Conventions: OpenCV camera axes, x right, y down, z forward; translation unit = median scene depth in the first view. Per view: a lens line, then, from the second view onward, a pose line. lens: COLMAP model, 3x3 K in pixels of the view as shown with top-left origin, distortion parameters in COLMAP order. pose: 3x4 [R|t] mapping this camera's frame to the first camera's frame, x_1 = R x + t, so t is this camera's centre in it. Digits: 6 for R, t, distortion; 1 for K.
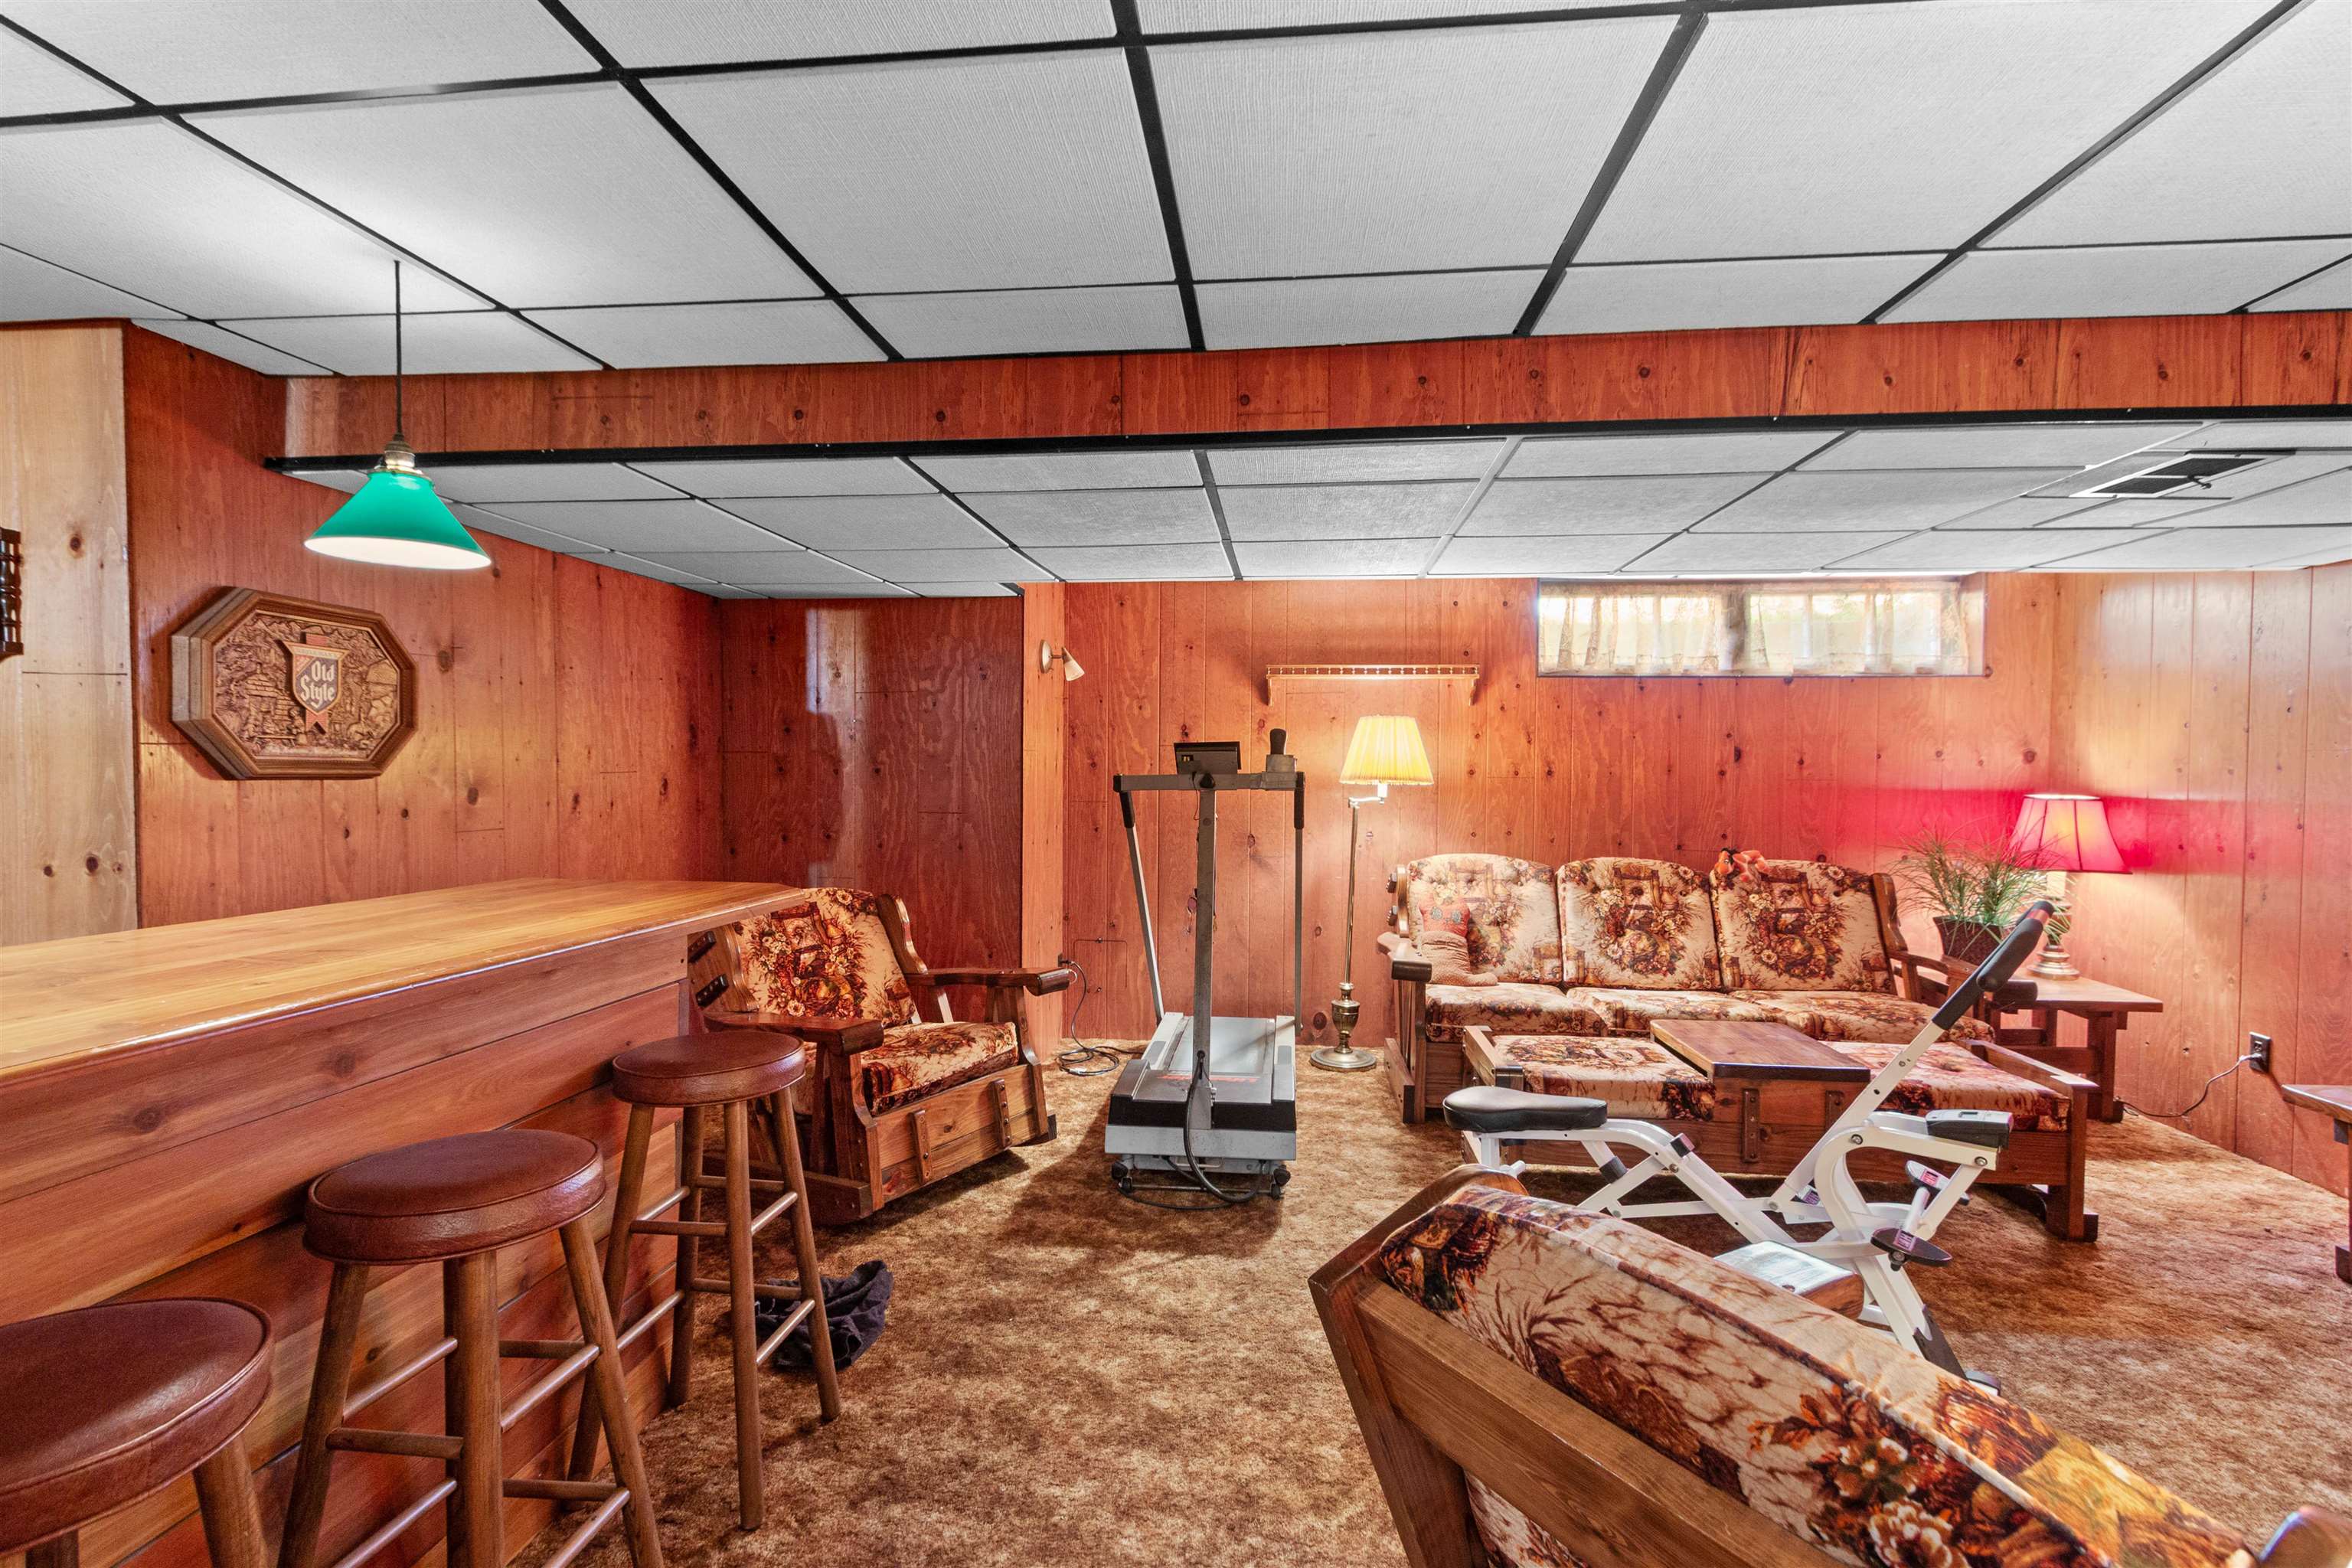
lens RADIAL K [[1123.7, 0, 1177.0], [0, 1123.7, 788.4], [0, 0, 1]] dist [0.000351, -0.000553]
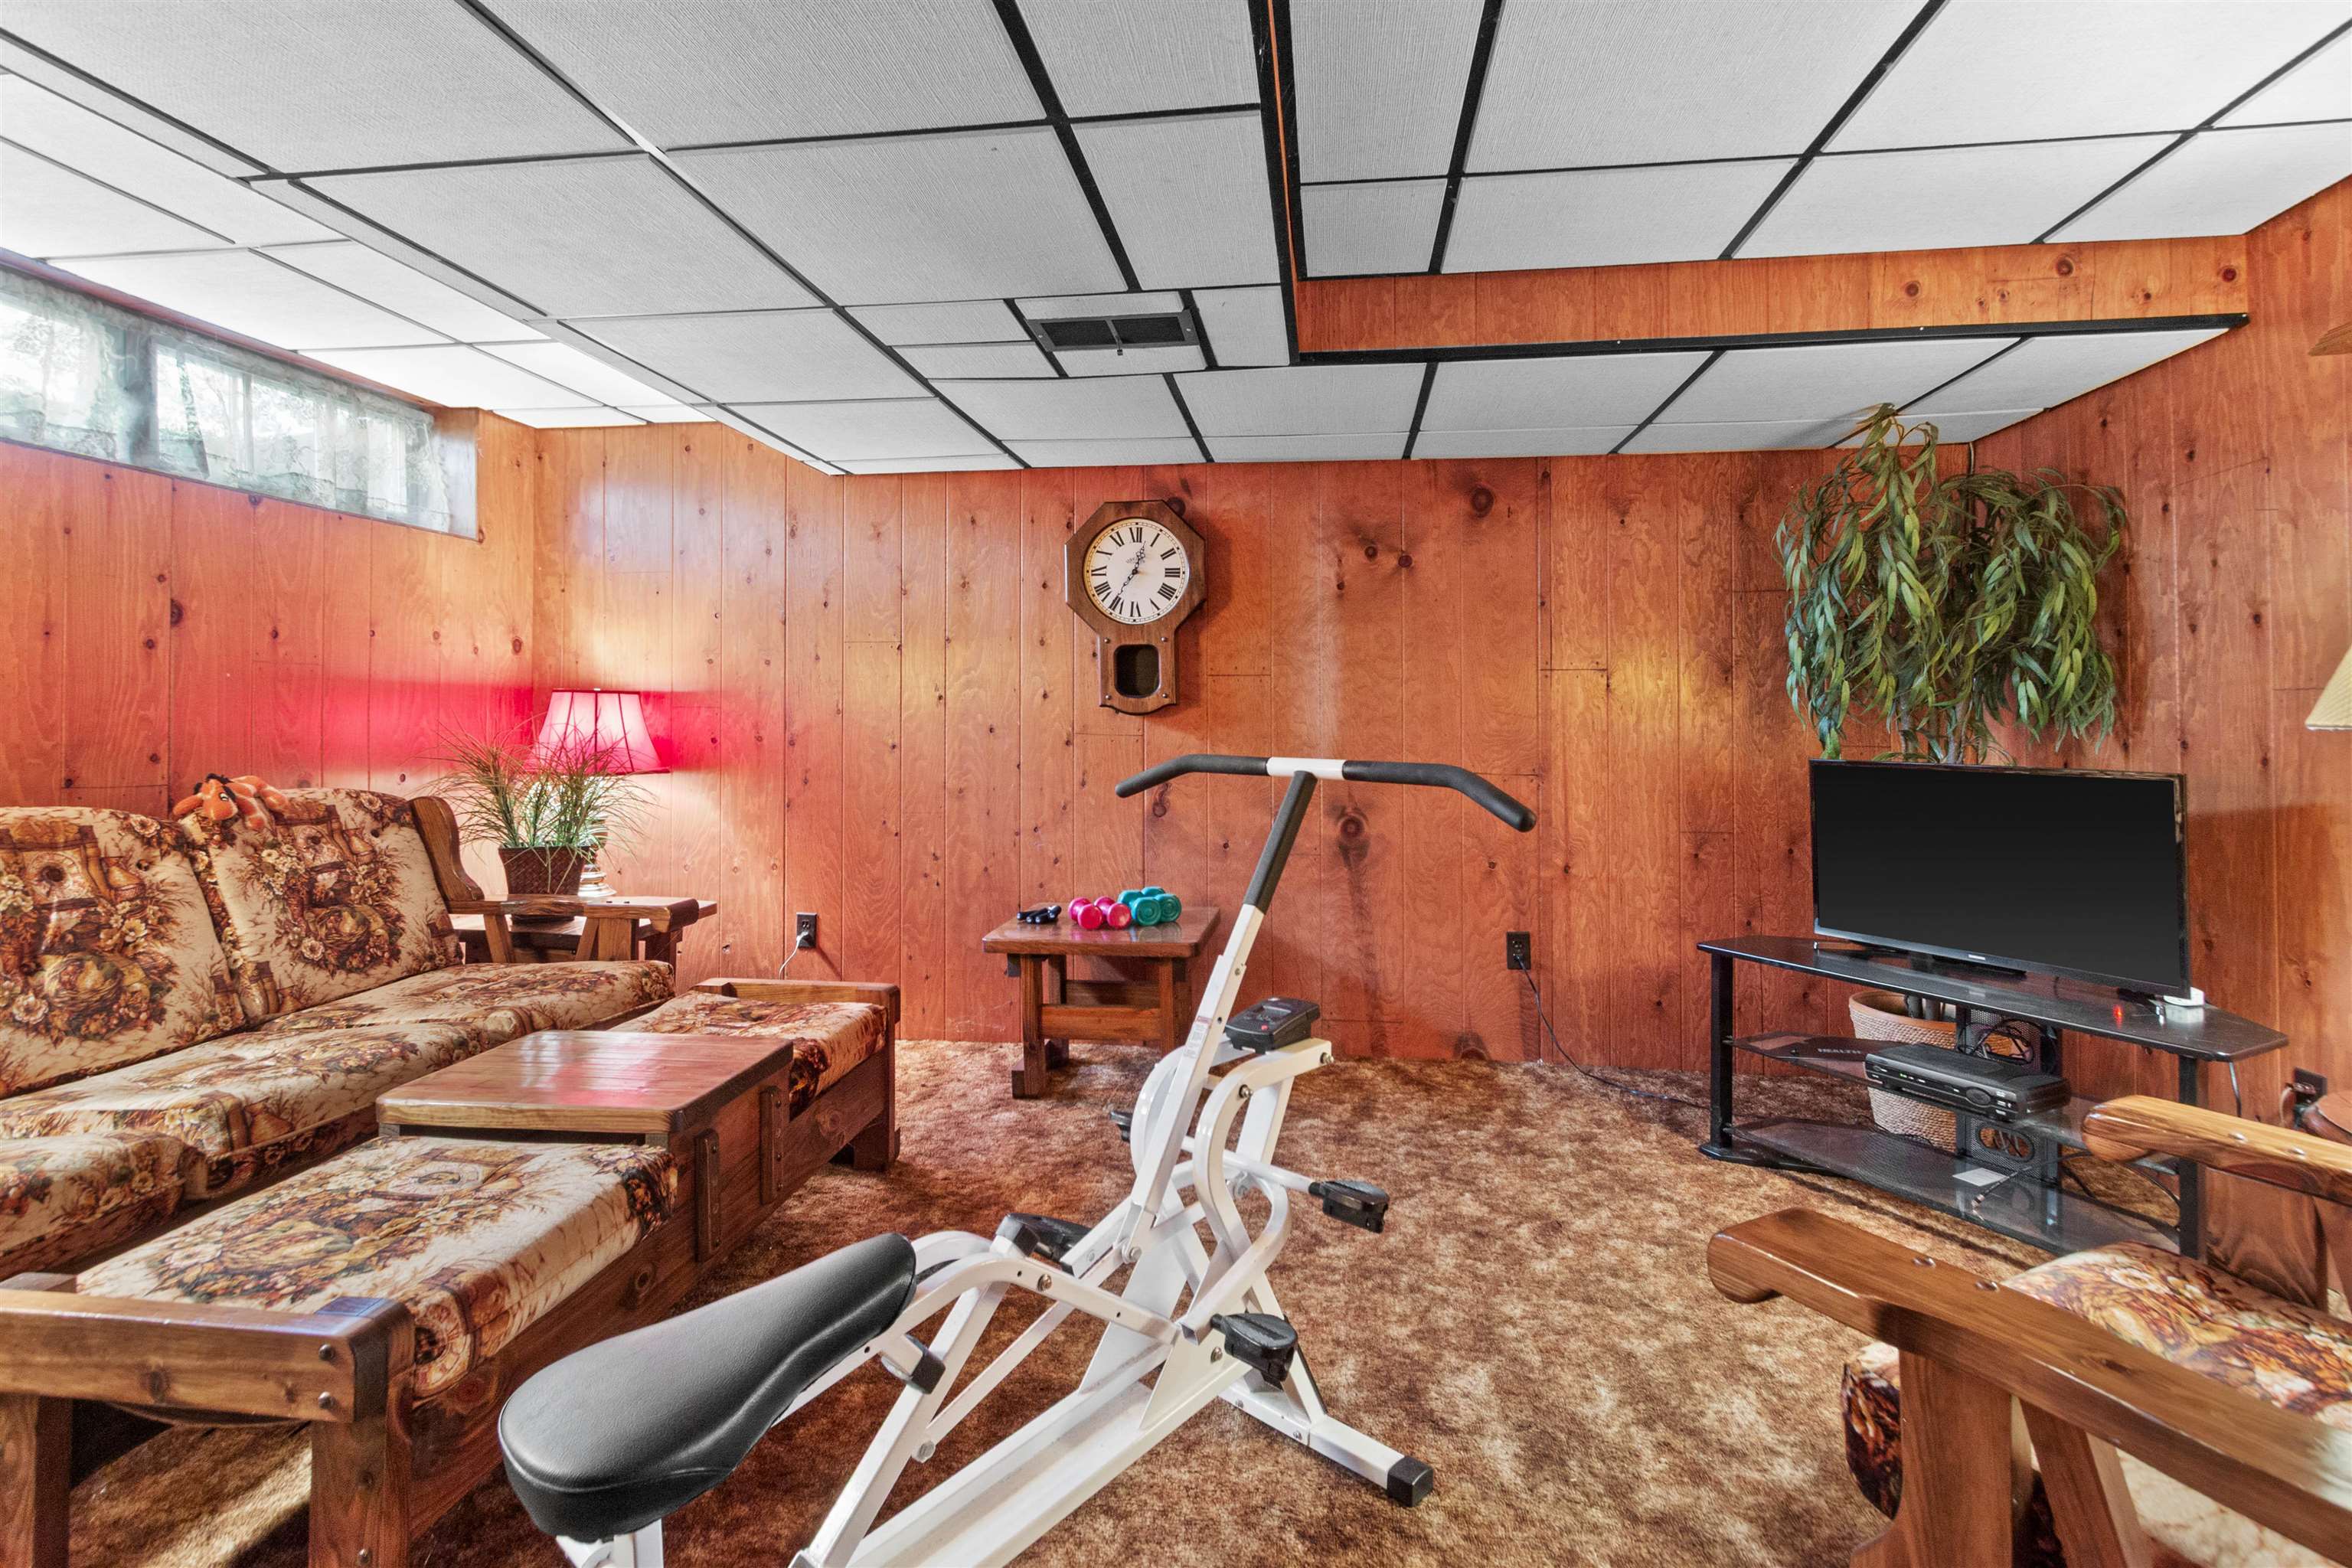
lens RADIAL K [[1123.7, 0, 1195.9], [0, 1123.7, 680.6], [0, 0, 1]] dist [0.000351, -0.000553]
pose [[0.015457, 0.028034, 0.999487, -0.067151], [0.021627, 0.999364, -0.028365, 0.033644], [-0.999647, 0.022054, 0.014841, 0.509644]]
